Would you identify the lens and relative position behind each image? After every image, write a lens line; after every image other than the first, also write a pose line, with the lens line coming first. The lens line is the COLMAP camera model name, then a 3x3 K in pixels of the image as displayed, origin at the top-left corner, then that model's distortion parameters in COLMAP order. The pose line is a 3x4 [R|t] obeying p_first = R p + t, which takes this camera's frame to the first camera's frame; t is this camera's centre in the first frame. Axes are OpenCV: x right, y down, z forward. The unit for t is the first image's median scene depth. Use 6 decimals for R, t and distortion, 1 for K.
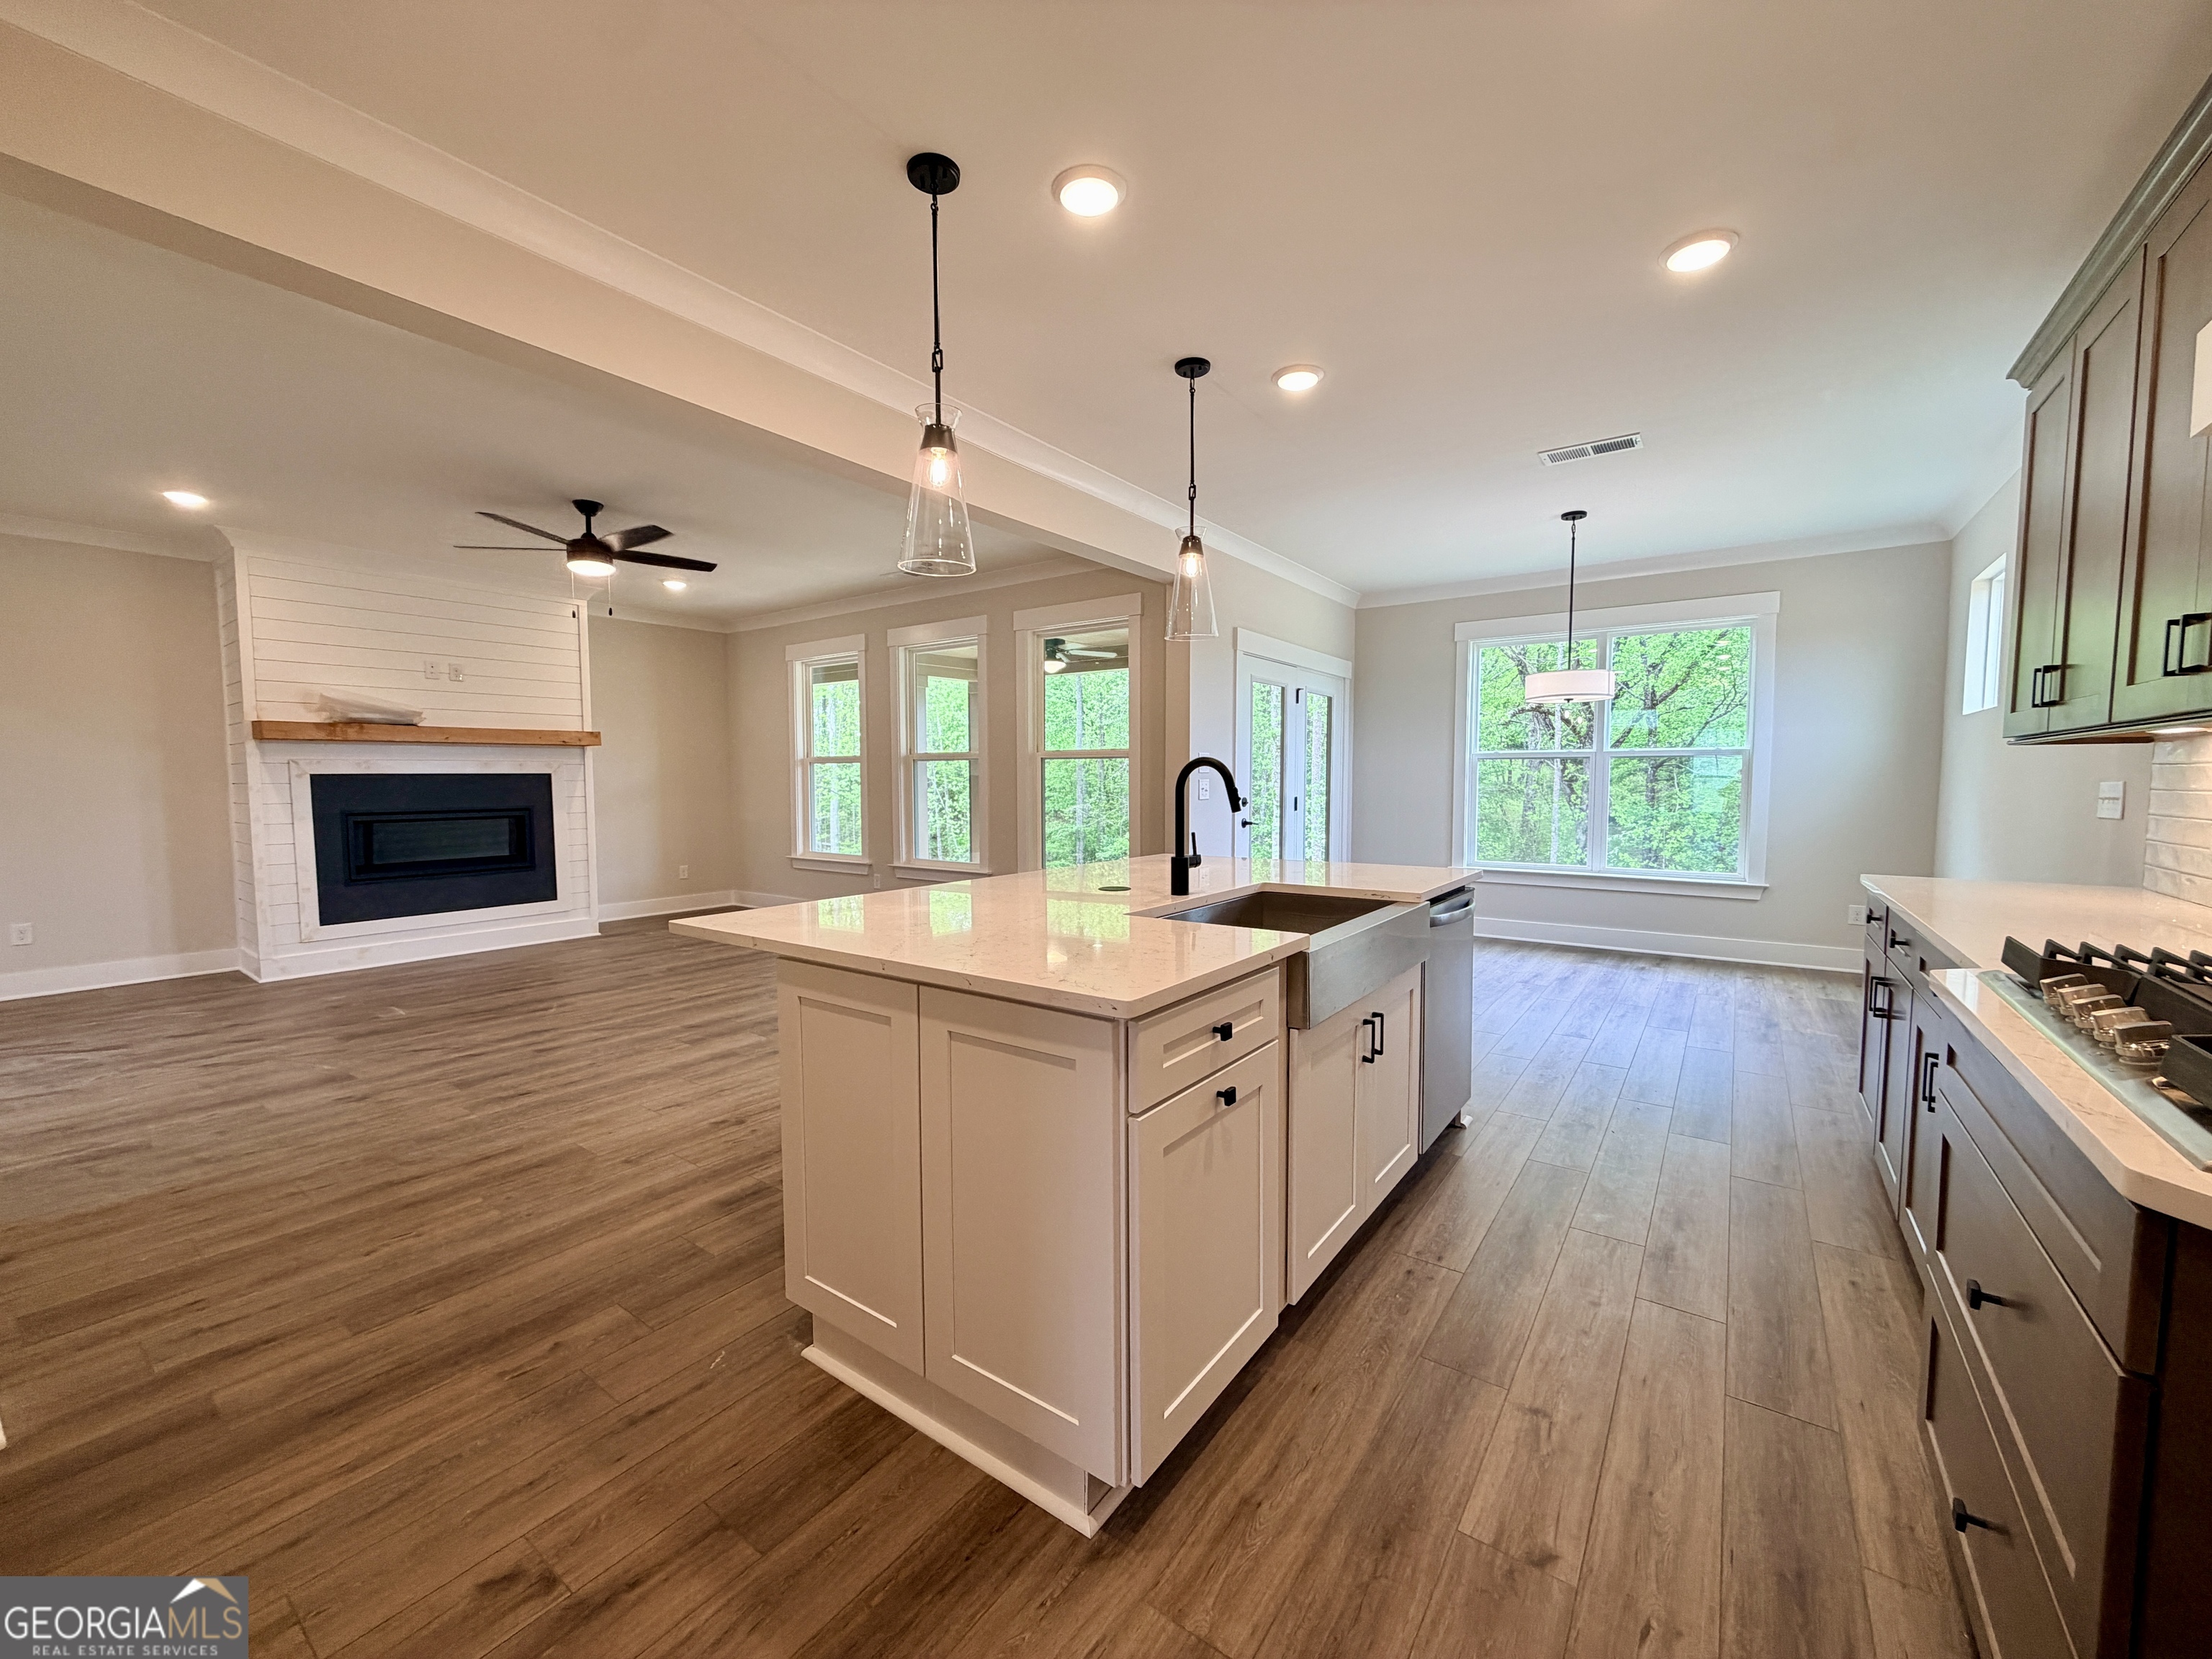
lens RADIAL K [[876.0, 0, 1097.4], [0, 876.0, 831.9], [0, 0, 1]] dist [-0.000774, -0.000209]
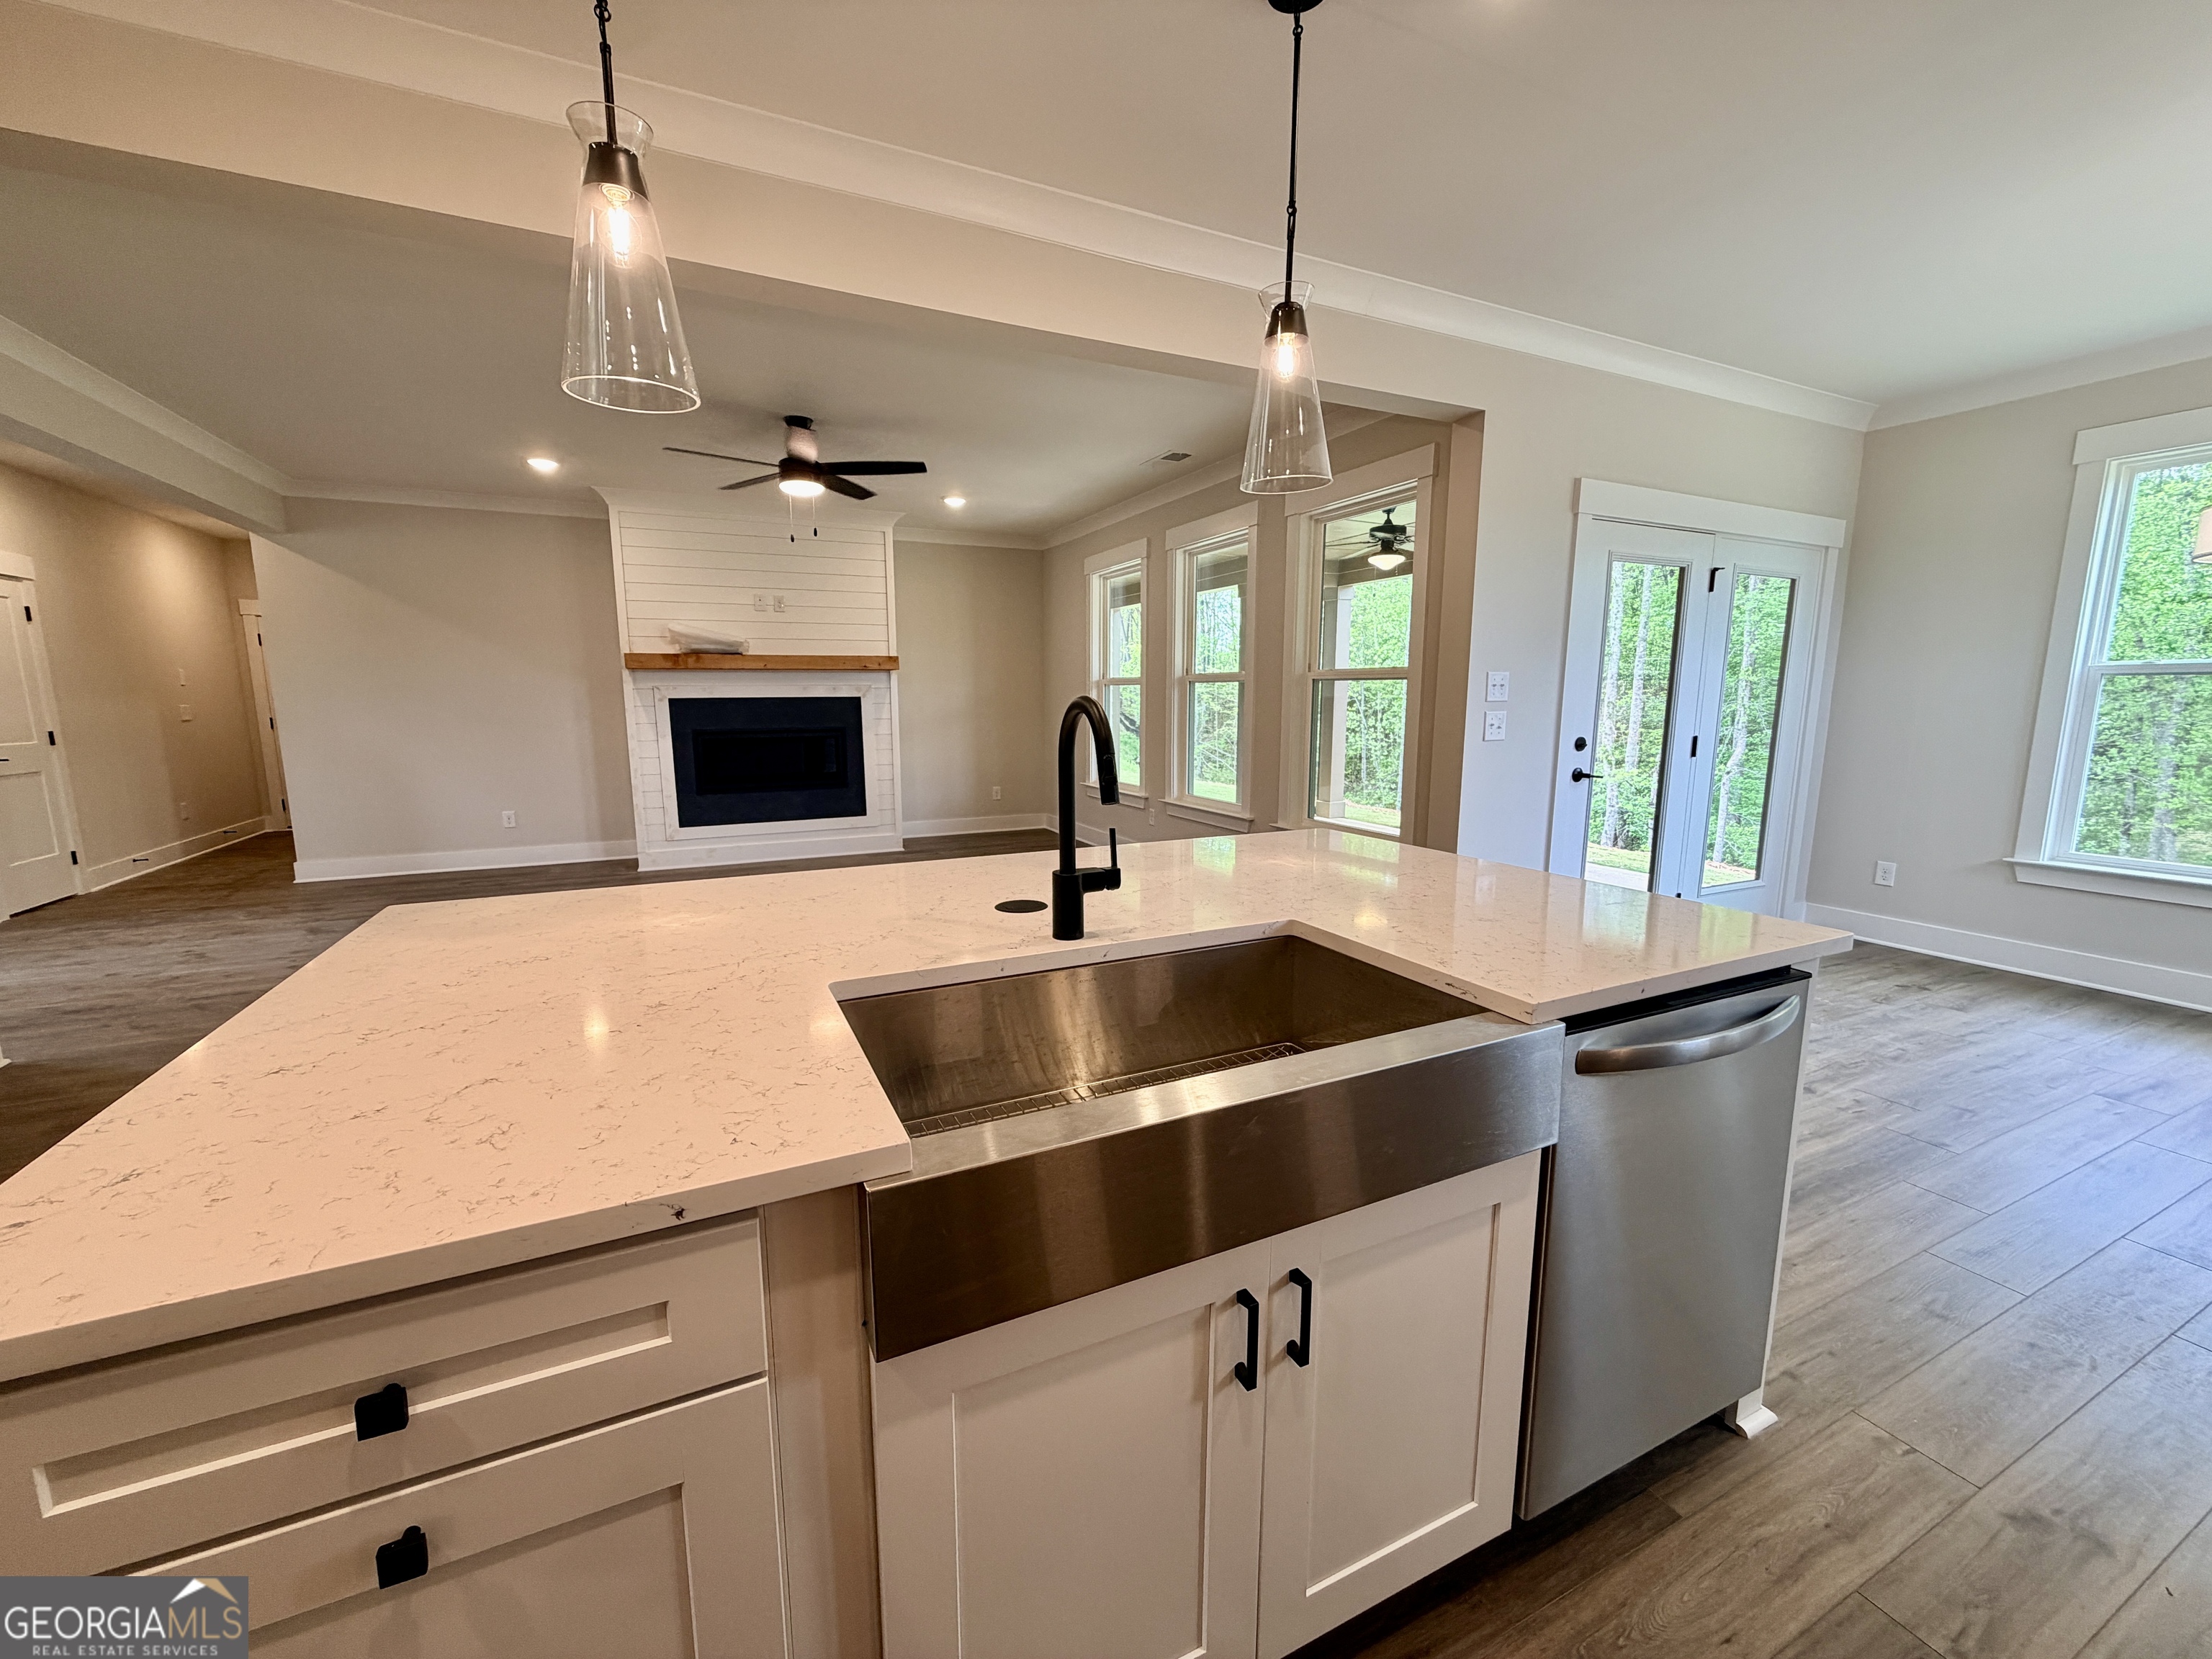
lens RADIAL K [[876.0, 0, 1097.4], [0, 876.0, 831.9], [0, 0, 1]] dist [-0.000774, -0.000209]
pose [[0.878861, 0.075355, -0.471090, 0.175715], [-0.030357, 0.994279, 0.102410, -0.026262], [0.476112, -0.075703, 0.876120, 0.238311]]
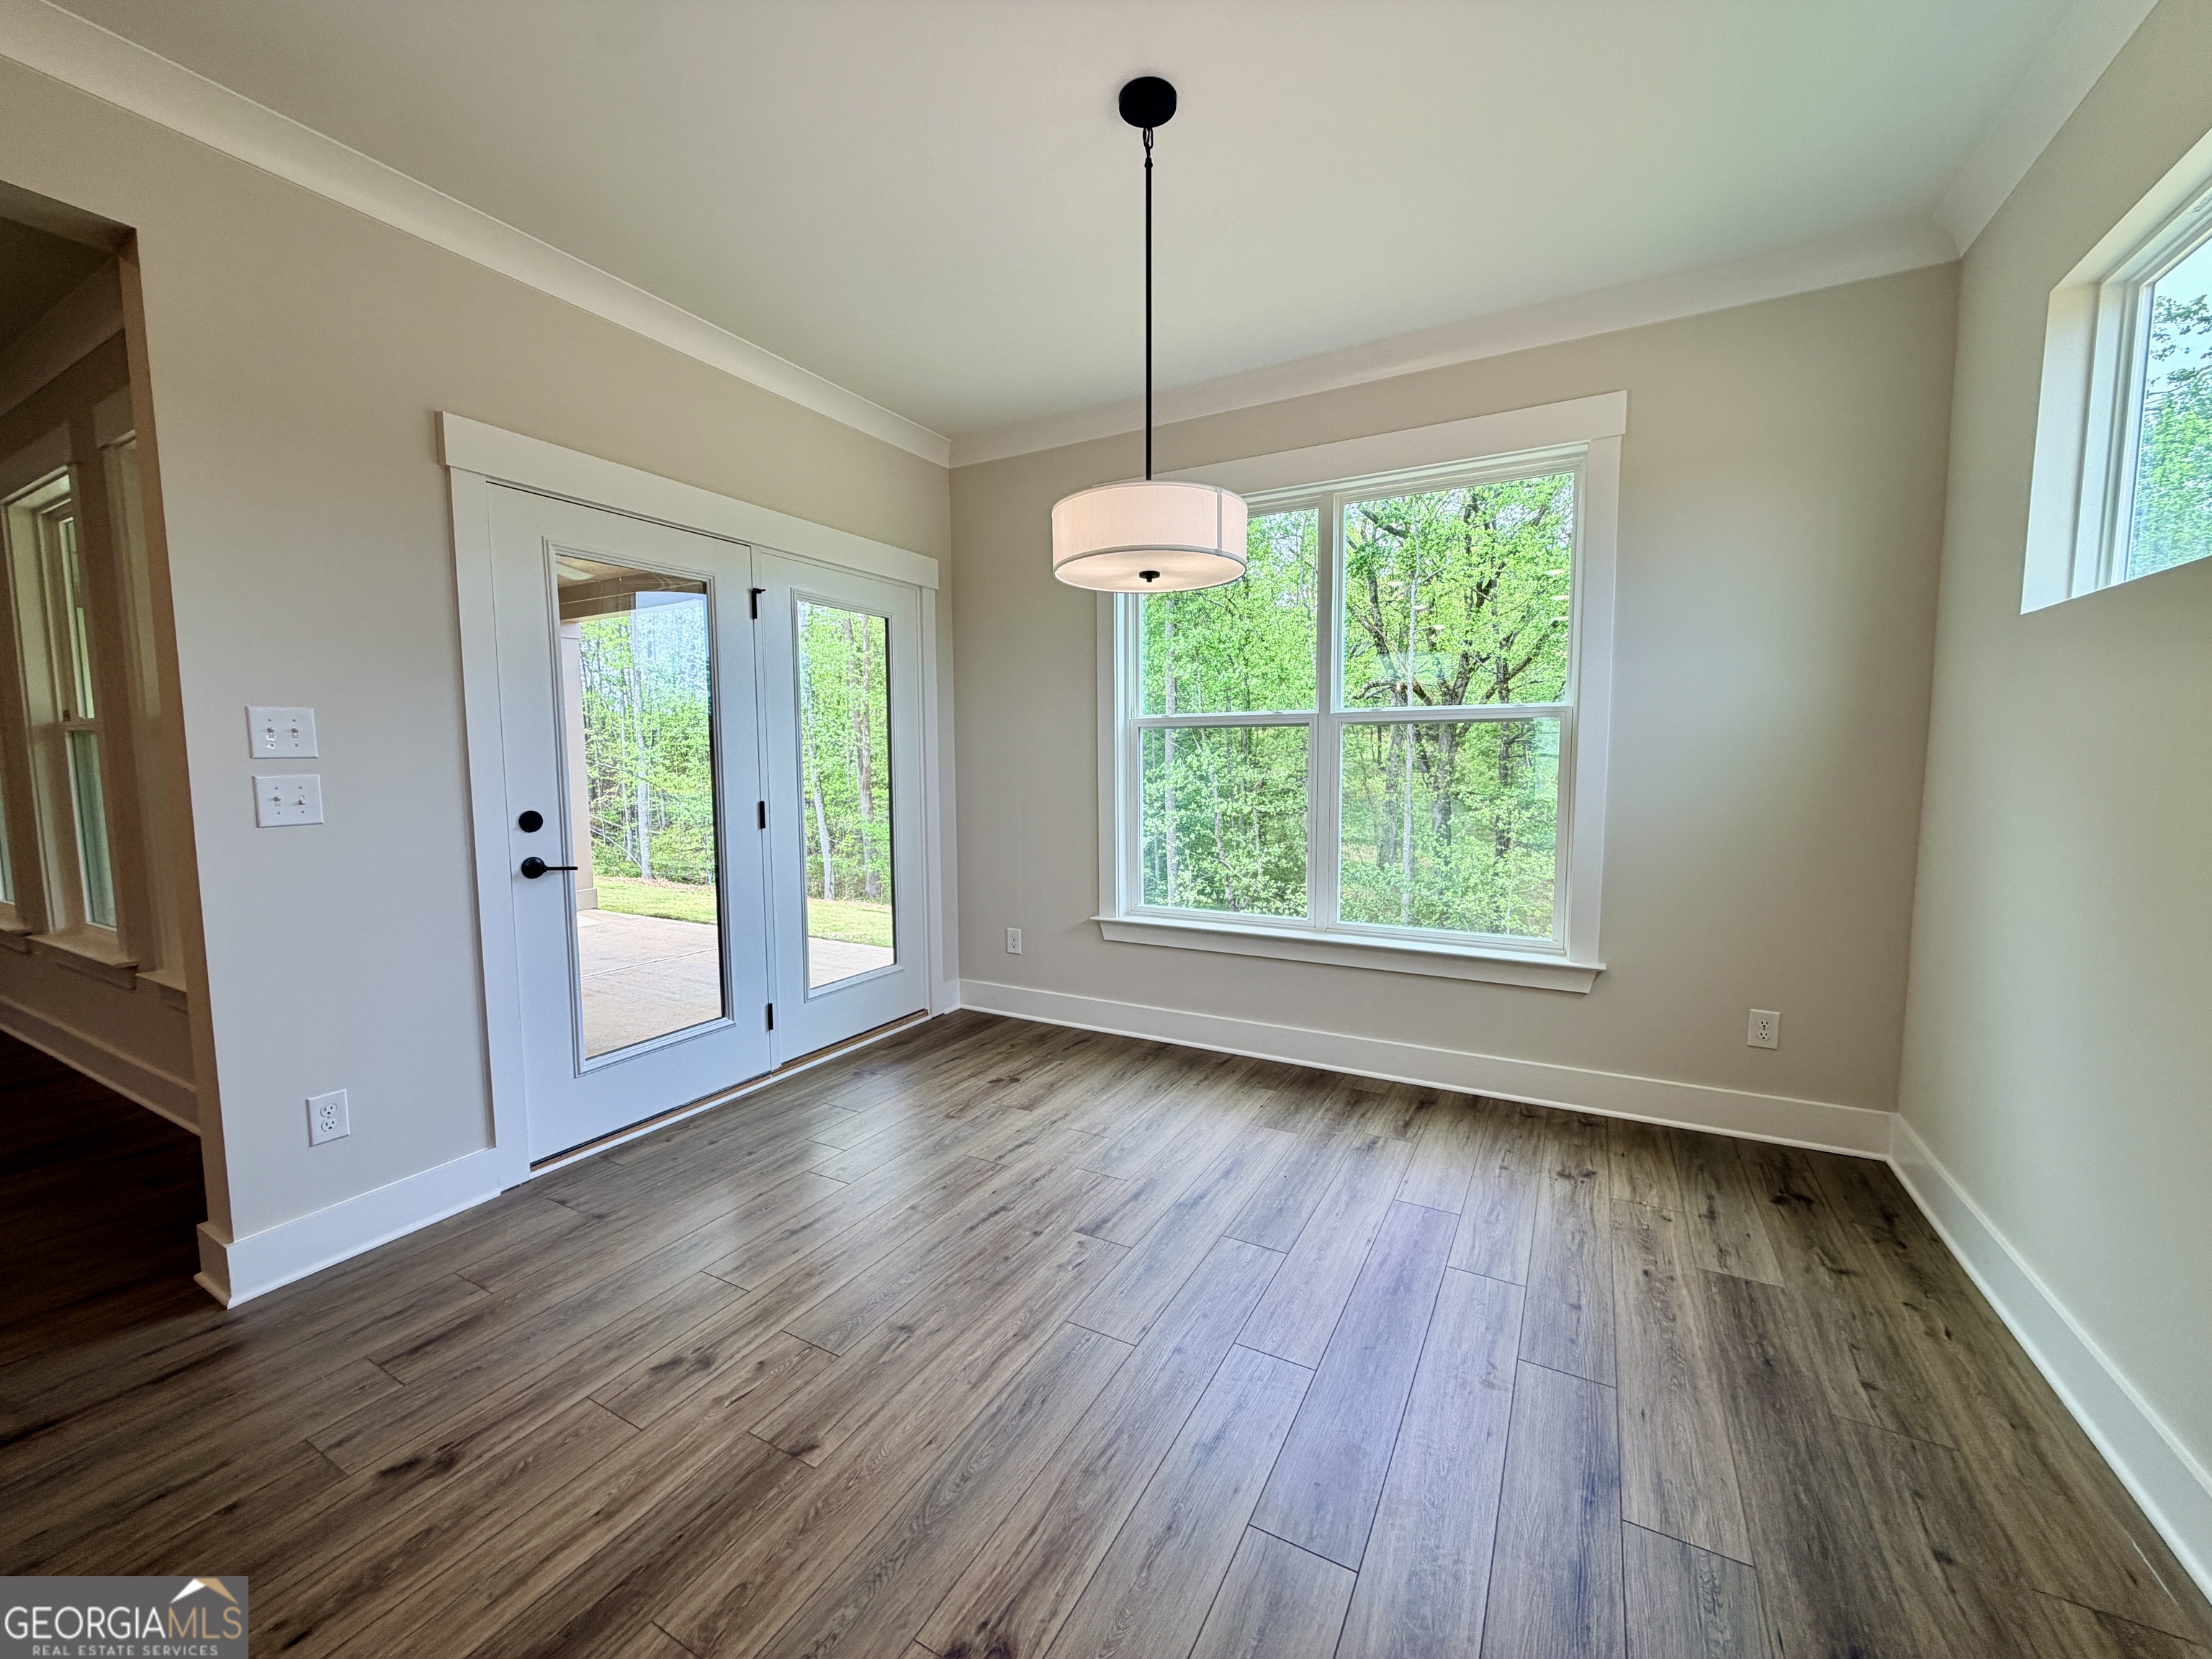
lens RADIAL K [[876.0, 0, 1097.4], [0, 876.0, 831.9], [0, 0, 1]] dist [-0.000774, -0.000209]
pose [[0.992908, -0.014586, 0.117989, 0.433312], [0.011638, 0.999604, 0.025638, -0.039448], [-0.118316, -0.024083, 0.992684, 0.555624]]
